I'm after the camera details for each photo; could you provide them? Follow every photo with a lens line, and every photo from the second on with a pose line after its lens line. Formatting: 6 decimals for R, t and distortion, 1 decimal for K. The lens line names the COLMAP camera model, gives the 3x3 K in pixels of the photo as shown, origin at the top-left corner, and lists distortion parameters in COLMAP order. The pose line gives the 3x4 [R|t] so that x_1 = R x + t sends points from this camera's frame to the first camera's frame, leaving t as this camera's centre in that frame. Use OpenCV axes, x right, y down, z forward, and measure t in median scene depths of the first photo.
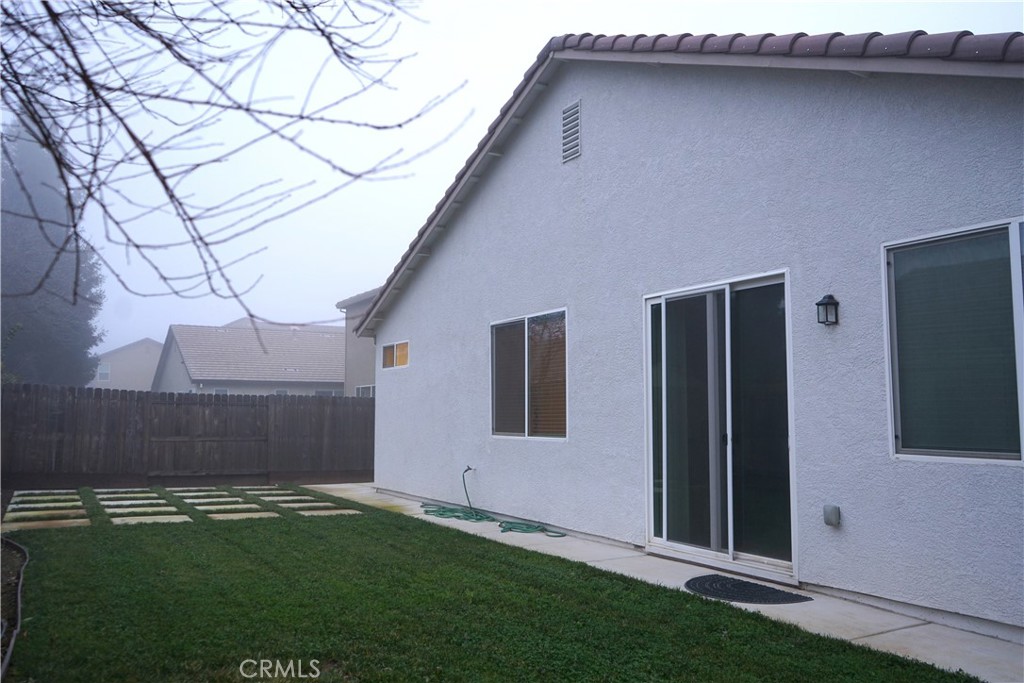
lens RADIAL K [[815.8, 0, 511.6], [0, 815.8, 338.3], [0, 0, 1]] dist [-0.009810, 0.012612]
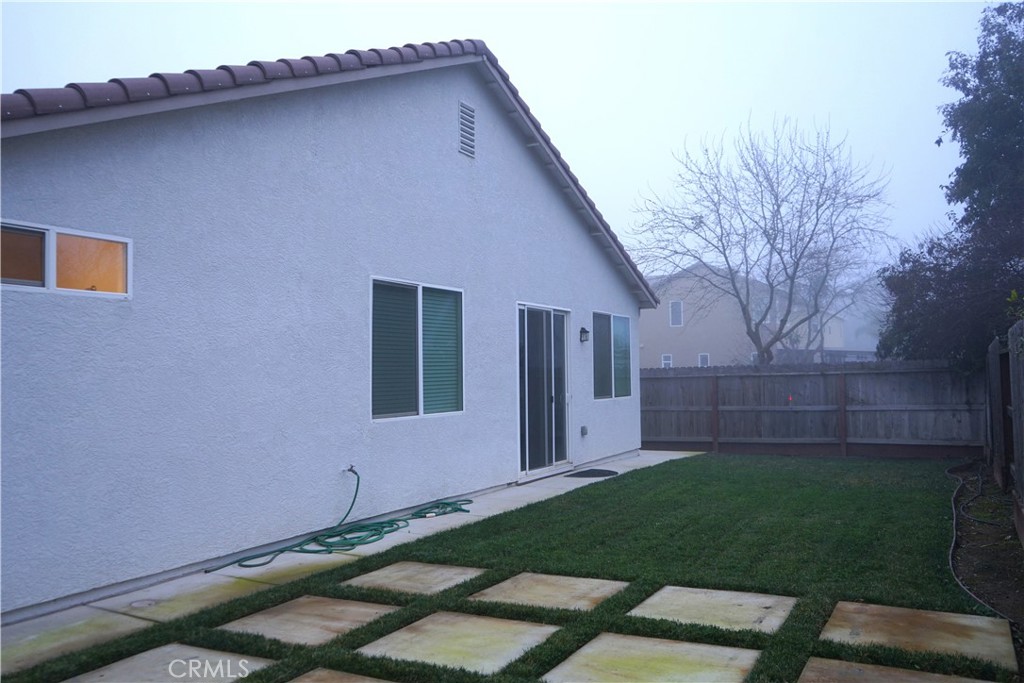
lens RADIAL K [[815.8, 0, 511.6], [0, 815.8, 338.3], [0, 0, 1]] dist [-0.009810, 0.012612]
pose [[-0.519270, 0.044147, 0.853469, -0.892371], [-0.065227, 0.993705, -0.091086, 0.121290], [-0.852117, -0.102967, -0.513121, 1.510255]]
